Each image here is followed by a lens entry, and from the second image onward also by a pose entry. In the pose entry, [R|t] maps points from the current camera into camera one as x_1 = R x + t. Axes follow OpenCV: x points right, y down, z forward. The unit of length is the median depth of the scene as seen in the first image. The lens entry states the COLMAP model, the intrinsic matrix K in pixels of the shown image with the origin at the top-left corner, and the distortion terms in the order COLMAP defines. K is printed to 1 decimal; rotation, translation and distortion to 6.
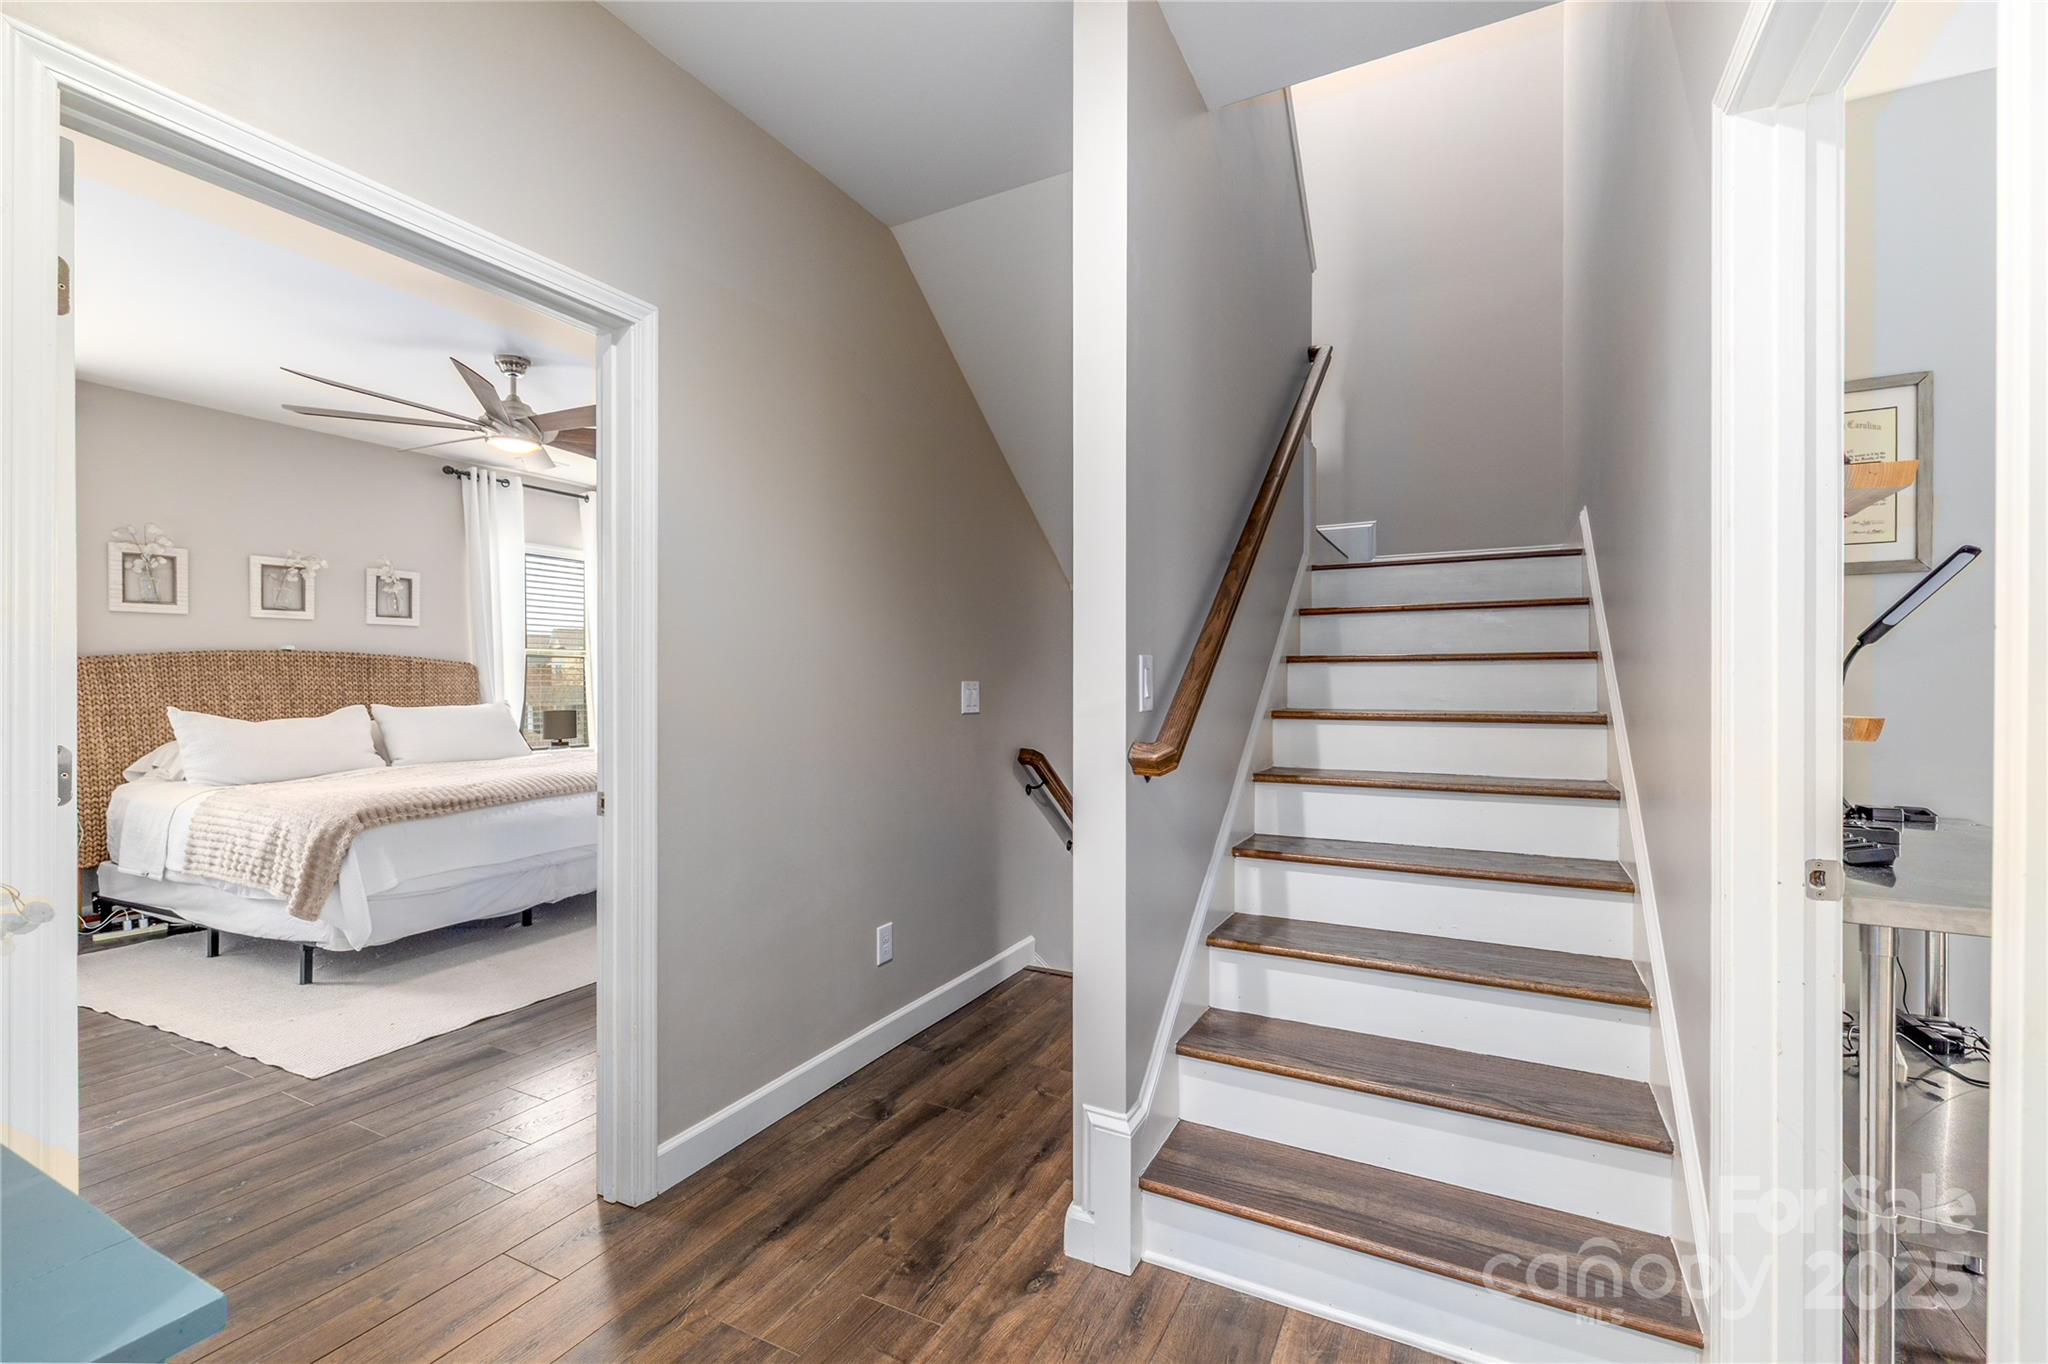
lens RADIAL K [[876.9, 0, 1037.4], [0, 876.9, 686.5], [0, 0, 1]] dist [0.002228, 0.000173]
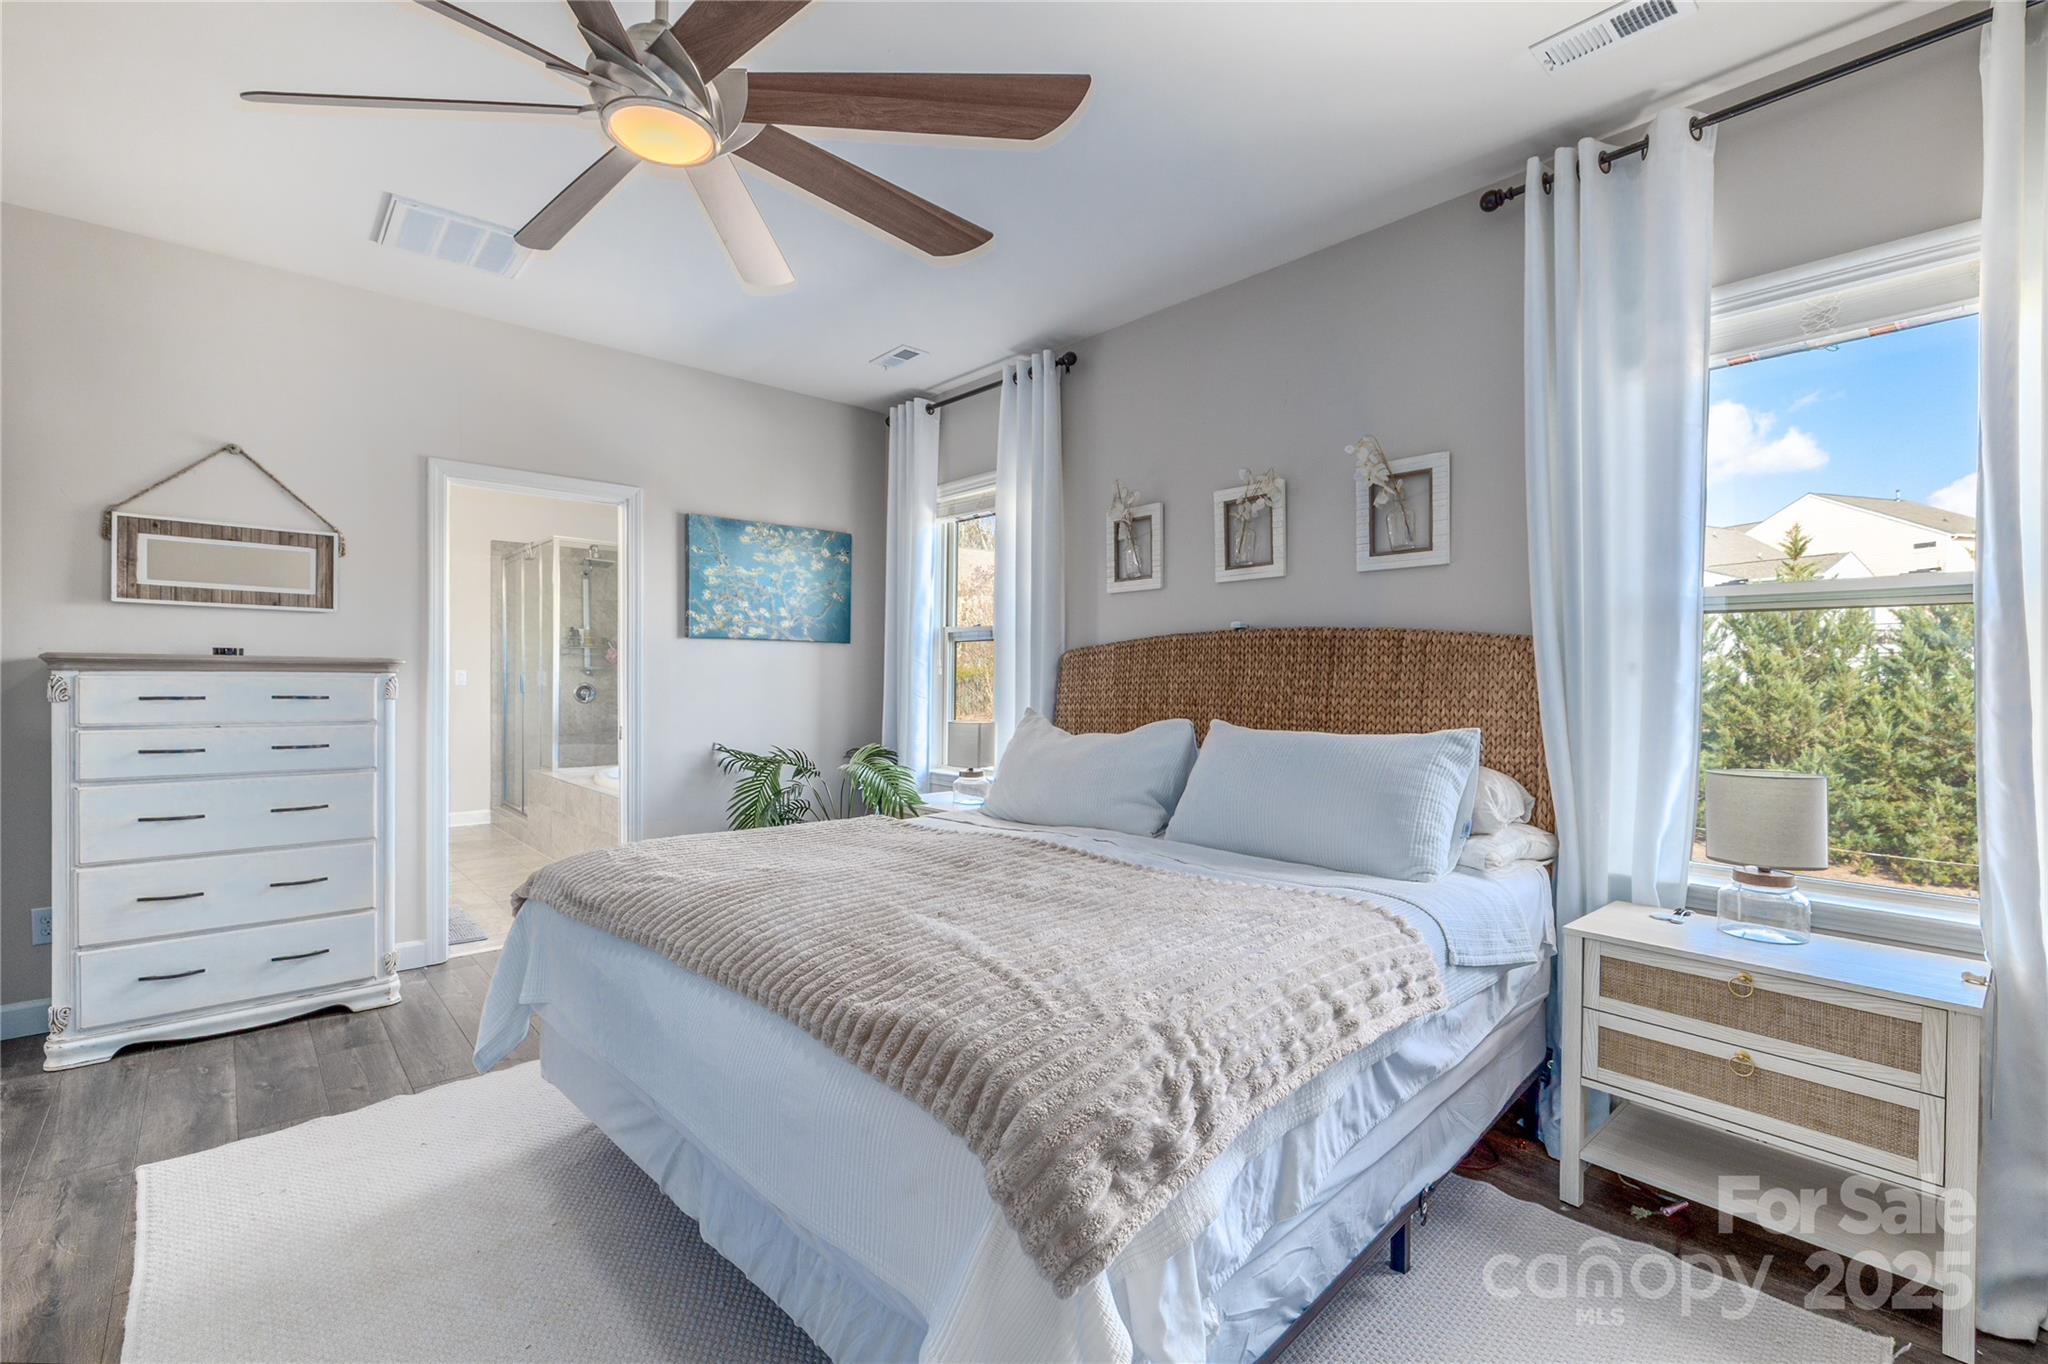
lens RADIAL K [[883.5, 0, 1024.0], [0, 883.5, 682.0], [0, 0, 1]] dist [-0.001666, -0.000161]
pose [[-0.352798, 0.002285, -0.935697, -0.209357], [-0.015777, 0.999840, 0.008390, -0.005935], [0.935566, 0.017723, -0.352706, 1.150572]]
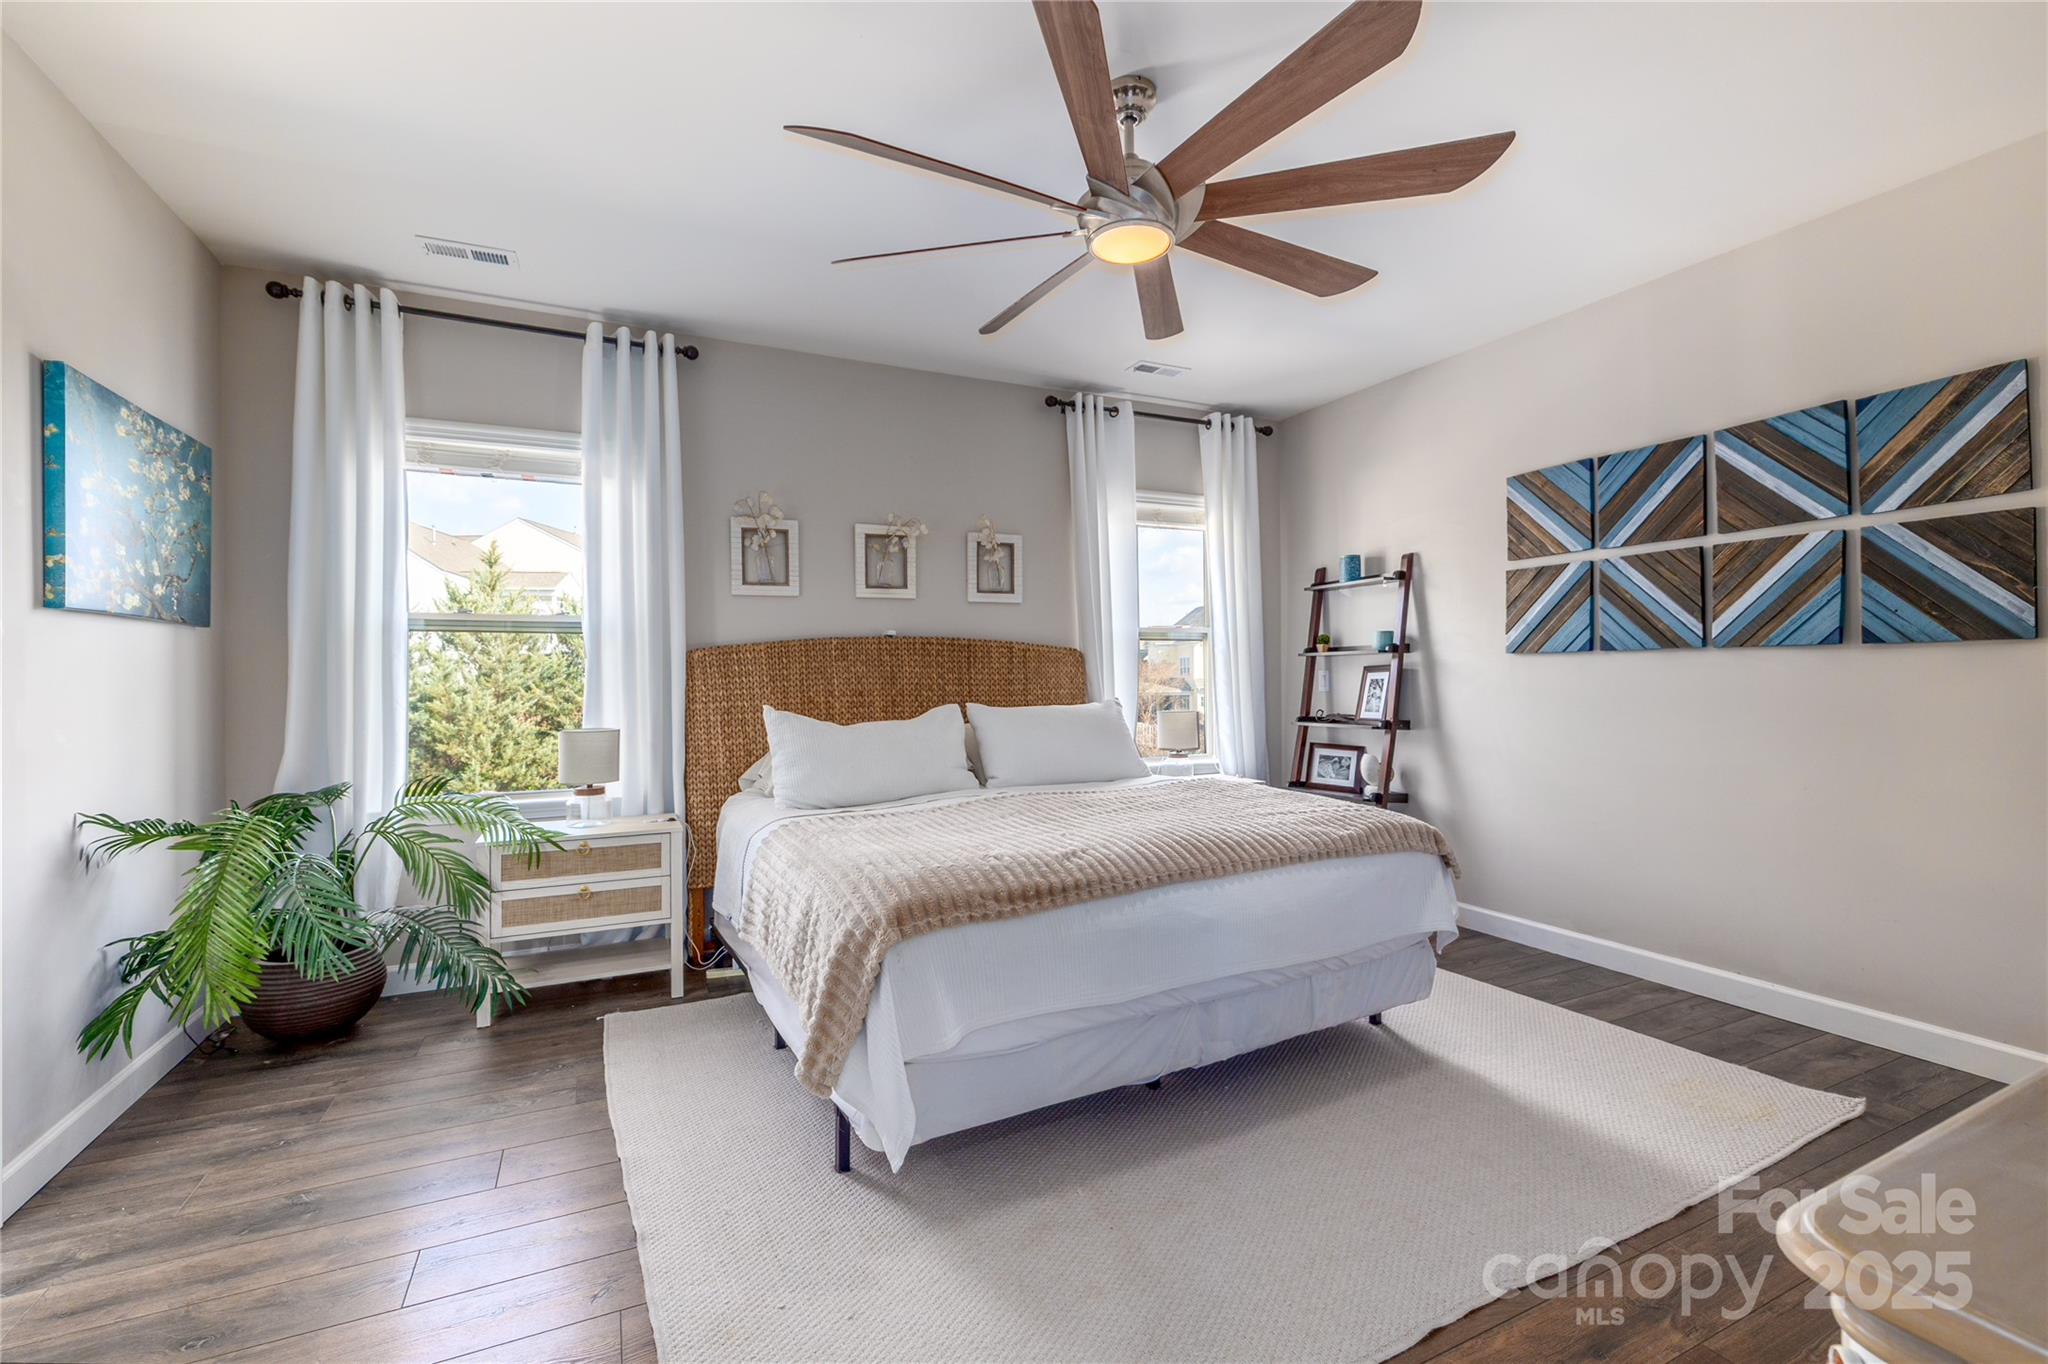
lens RADIAL K [[883.5, 0, 1024.0], [0, 883.5, 682.0], [0, 0, 1]] dist [-0.001666, -0.000161]
pose [[0.800371, -0.002091, -0.599501, -0.270013], [0.004863, 0.999984, 0.003004, 0.000091], [0.599485, -0.005320, 0.800368, 0.436086]]
